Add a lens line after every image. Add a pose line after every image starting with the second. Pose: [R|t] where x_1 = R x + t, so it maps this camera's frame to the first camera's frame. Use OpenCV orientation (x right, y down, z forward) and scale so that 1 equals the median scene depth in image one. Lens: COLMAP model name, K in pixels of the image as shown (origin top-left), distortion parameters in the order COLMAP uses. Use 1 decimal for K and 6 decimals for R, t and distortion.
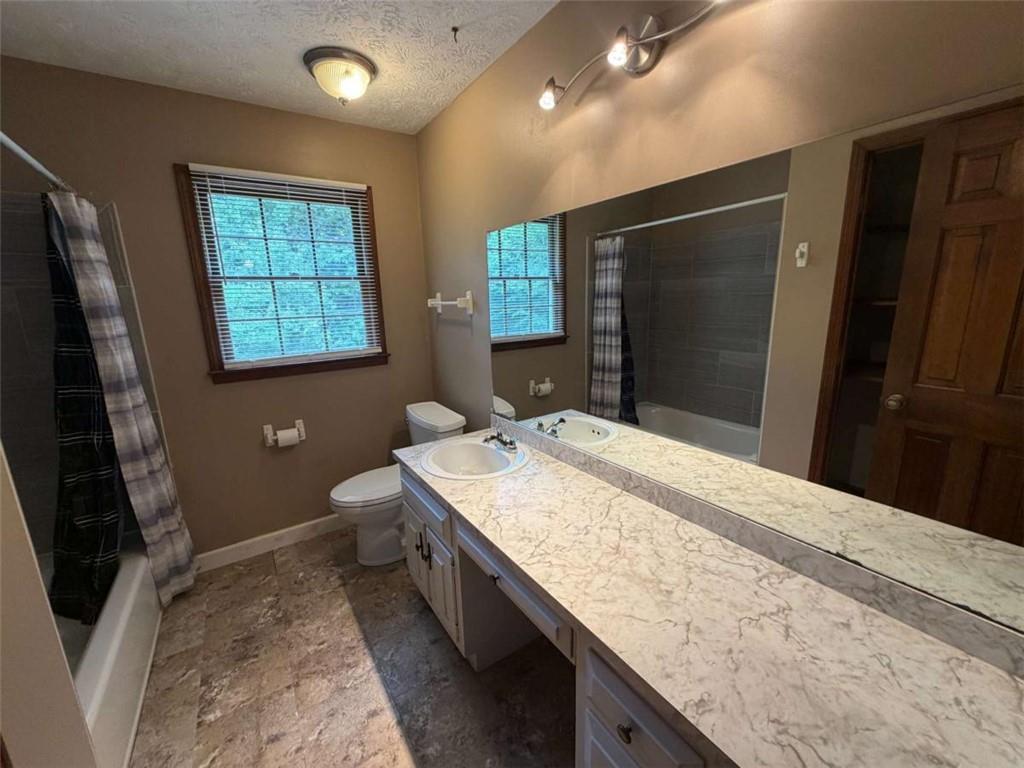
lens RADIAL K [[407.0, 0, 512.0], [0, 407.0, 384.0], [0, 0, 1]] dist [-0.000083, 0.000189]
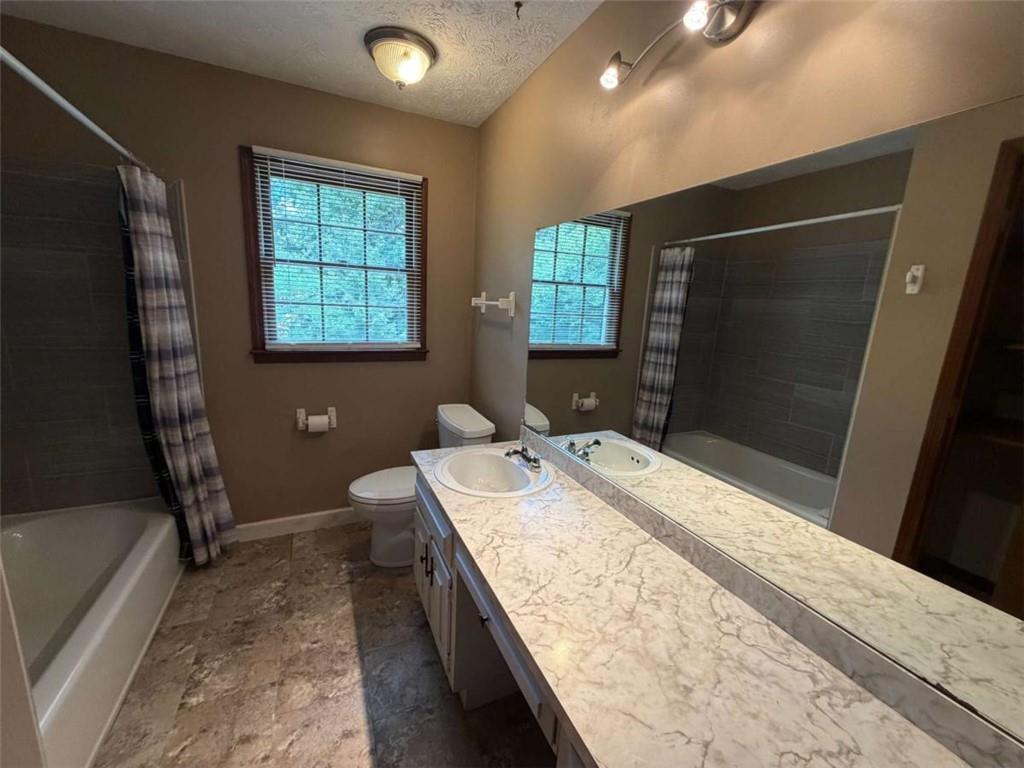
lens RADIAL K [[407.0, 0, 512.0], [0, 407.0, 384.0], [0, 0, 1]] dist [-0.000083, 0.000189]
pose [[0.984790, 0.108001, -0.136107, 0.055846], [-0.110050, 0.993897, -0.007605, -0.012950], [0.134455, 0.022468, 0.990665, 0.098412]]
